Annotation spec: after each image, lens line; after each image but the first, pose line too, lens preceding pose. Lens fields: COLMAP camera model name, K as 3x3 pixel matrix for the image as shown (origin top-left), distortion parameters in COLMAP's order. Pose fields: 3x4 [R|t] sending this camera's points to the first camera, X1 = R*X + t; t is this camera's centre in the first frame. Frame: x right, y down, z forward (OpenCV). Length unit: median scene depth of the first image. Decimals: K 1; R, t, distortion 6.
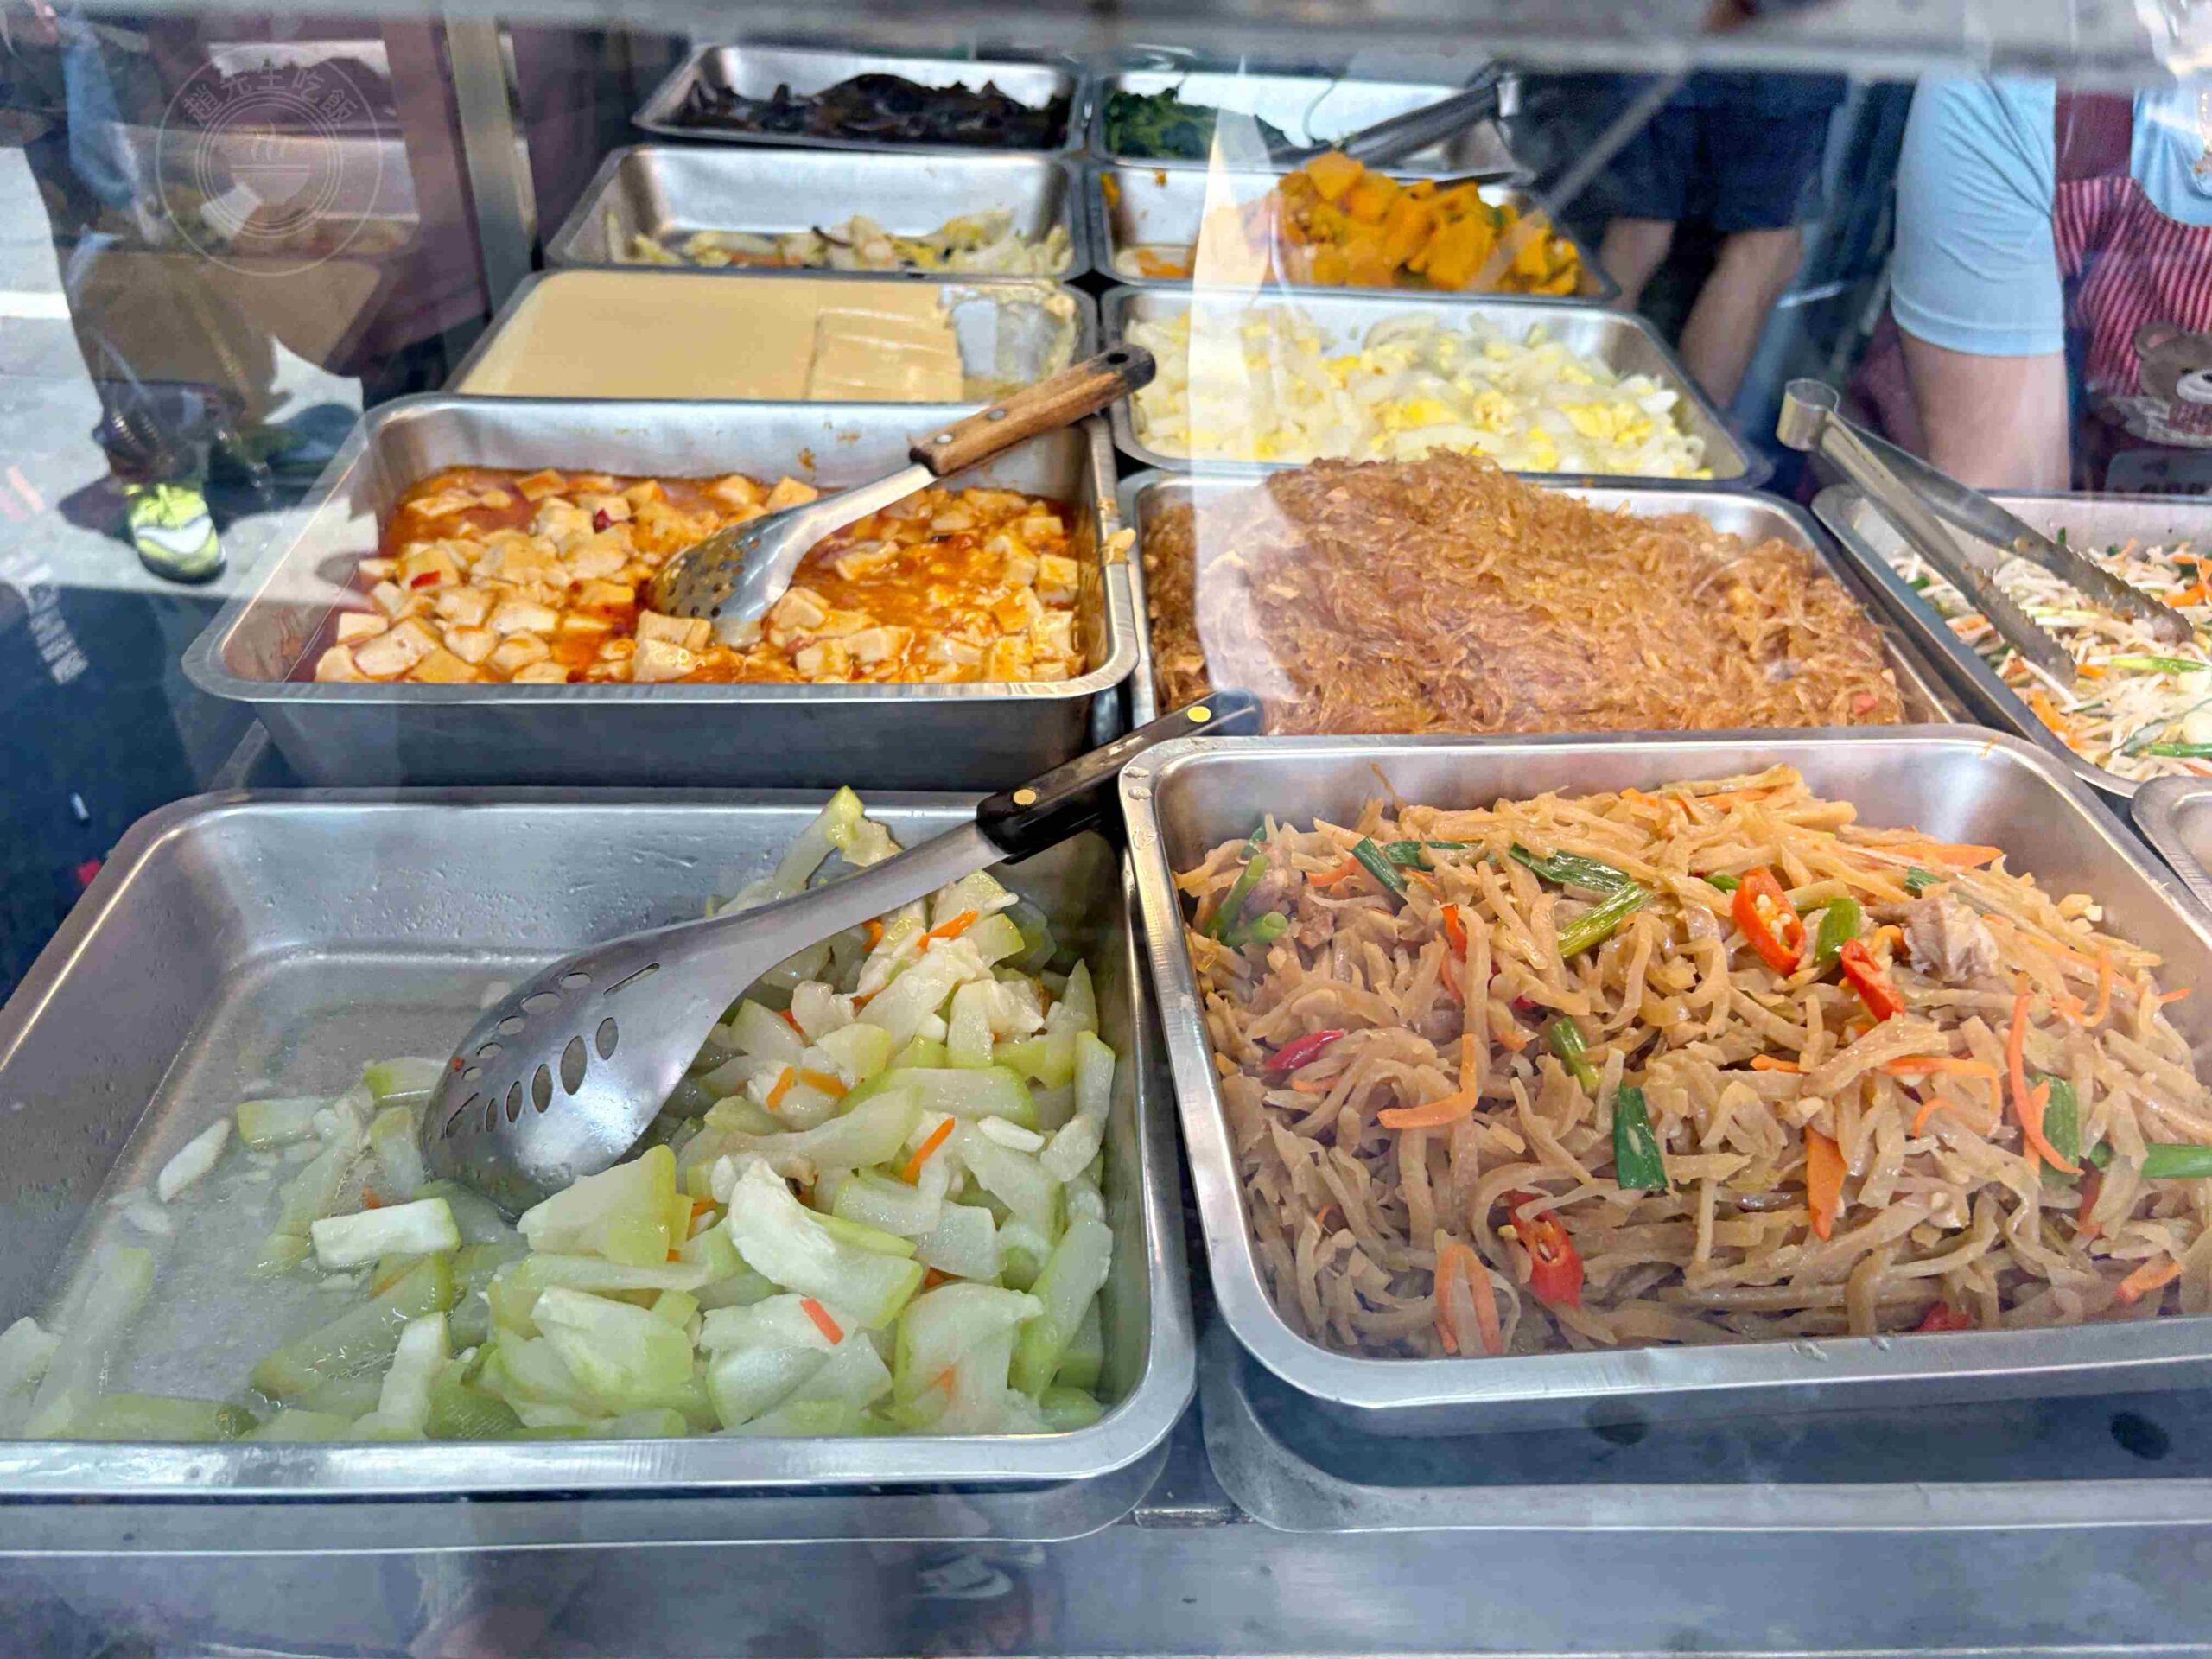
lens RADIAL K [[1695.6, 0, 1099.4], [0, 1695.6, 825.2], [0, 0, 1]] dist [0.029196, -0.040382]
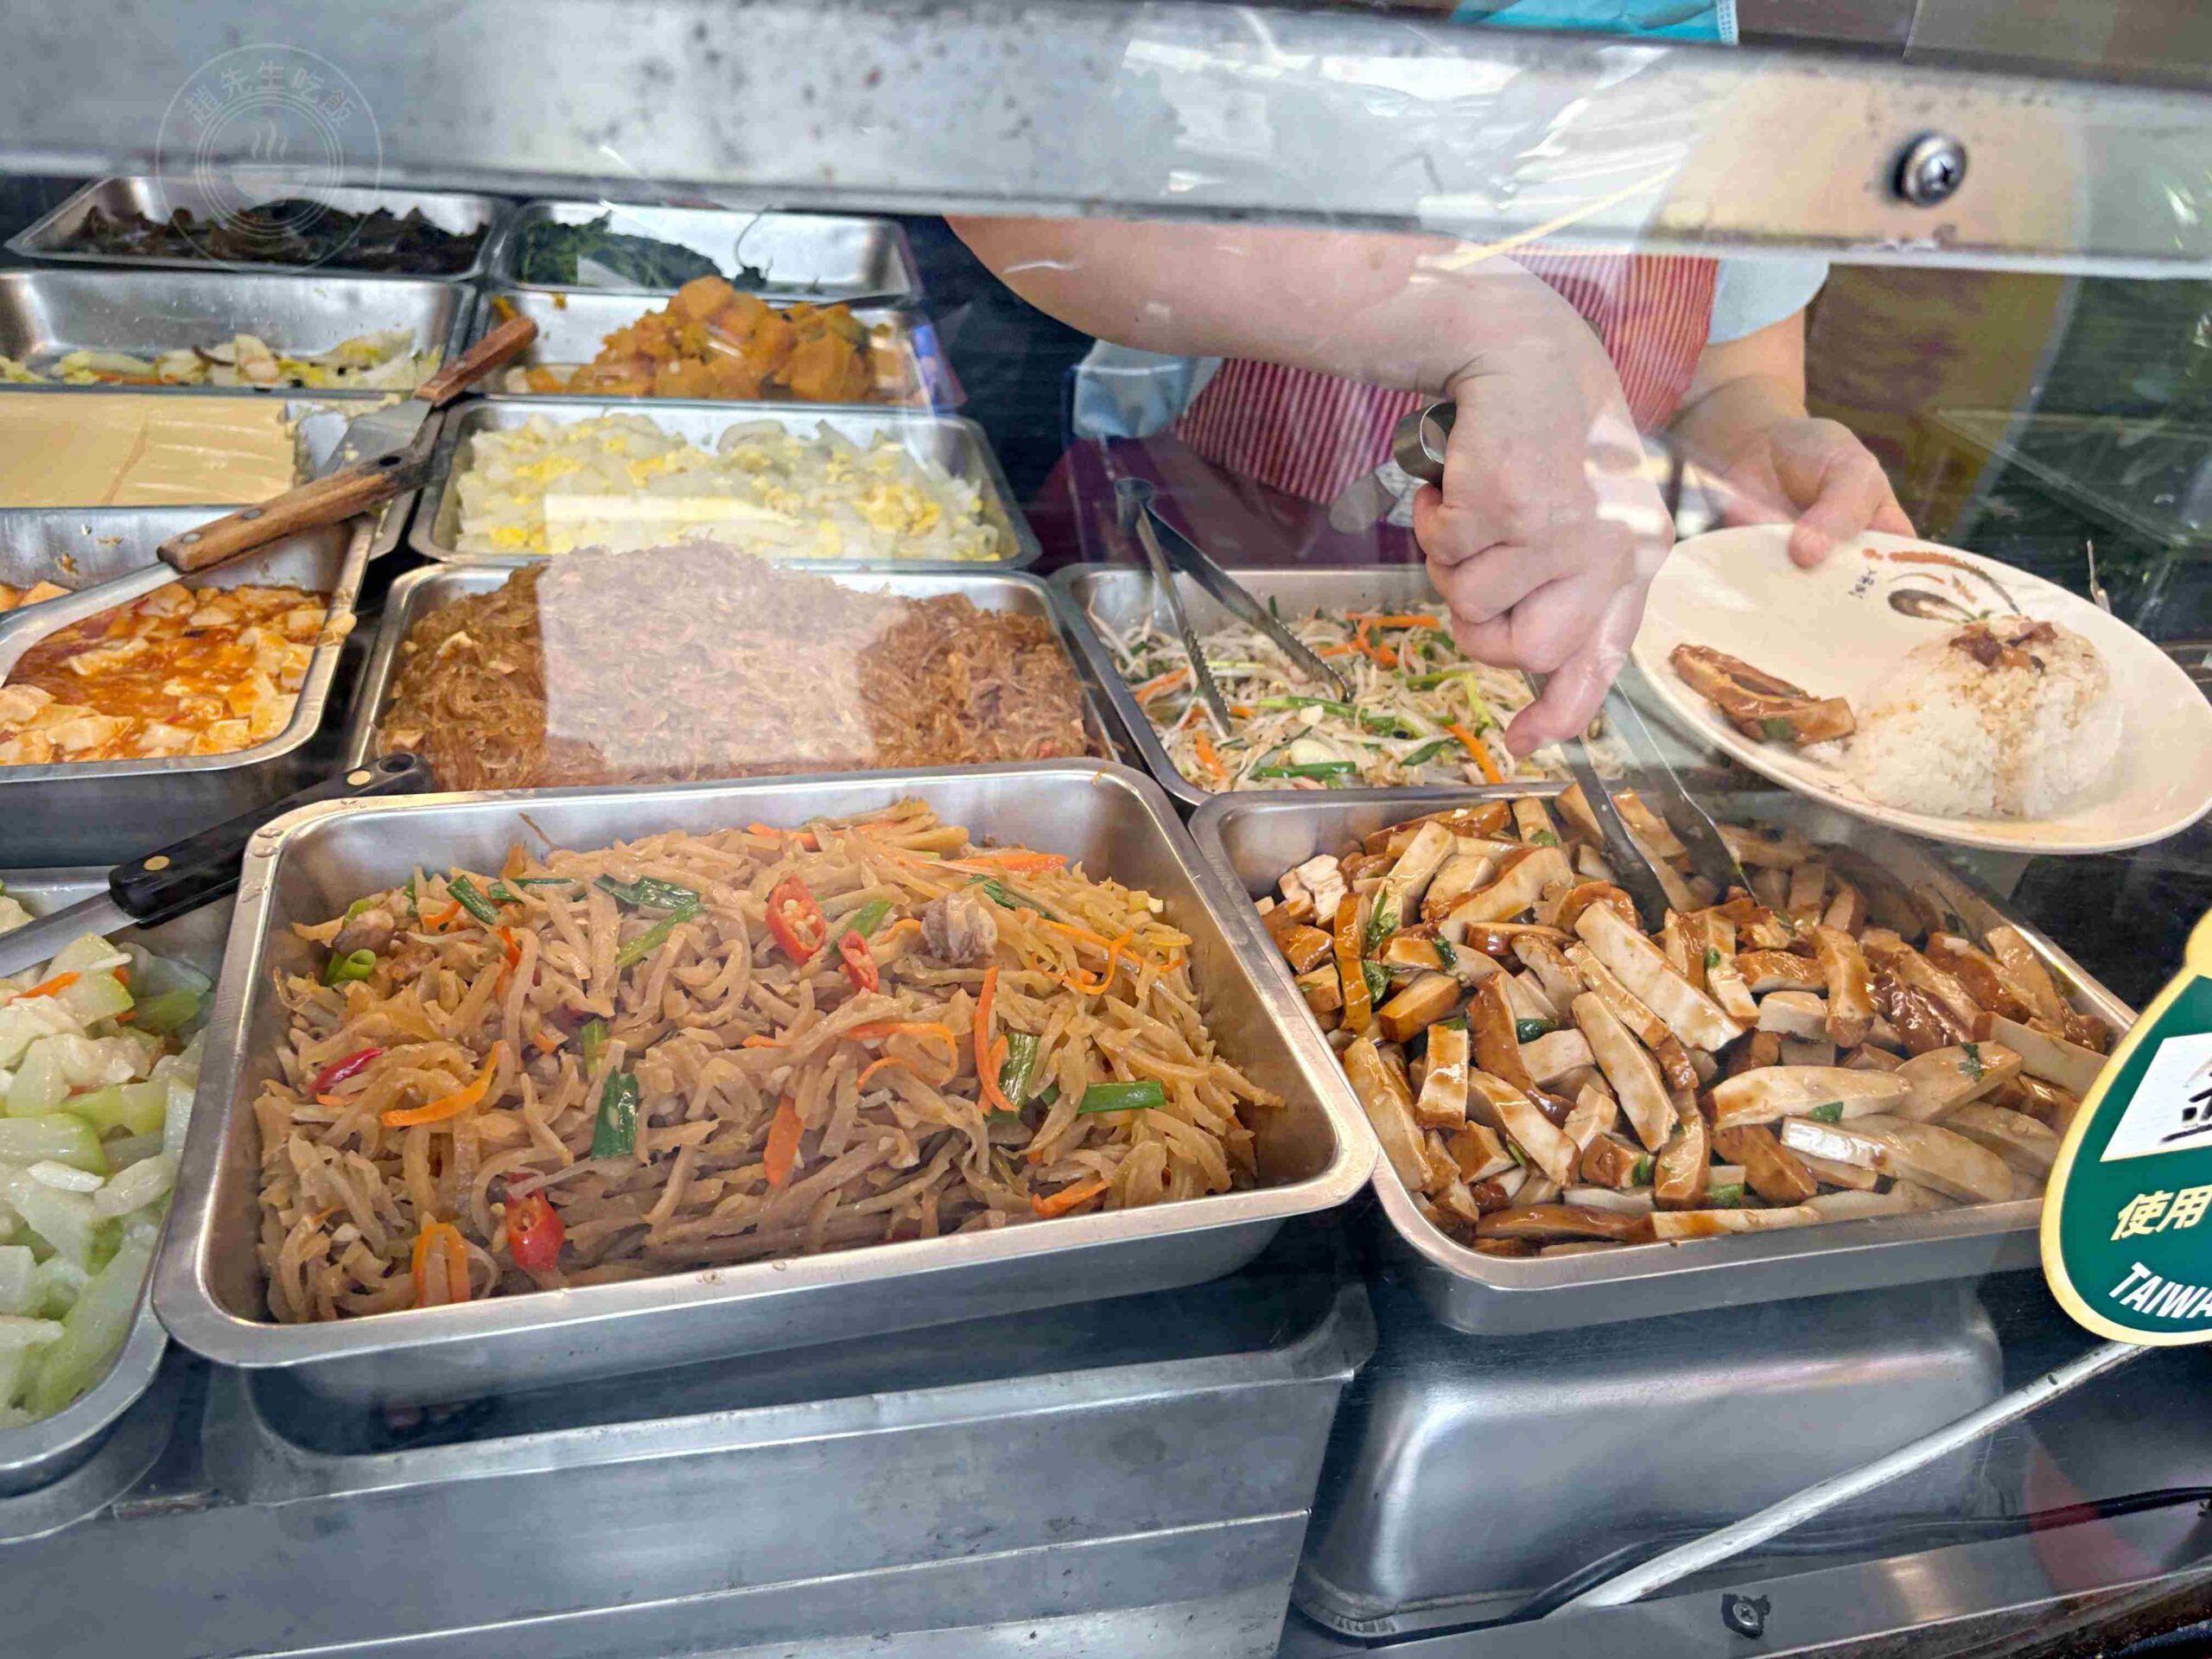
lens RADIAL K [[1695.6, 0, 1117.9], [0, 1695.6, 835.9], [0, 0, 1]] dist [0.029196, -0.040382]
pose [[0.980444, -0.057104, 0.188330, 0.274901], [0.069528, 0.995772, -0.060032, 0.057304], [-0.184106, 0.071952, 0.980269, -0.108228]]
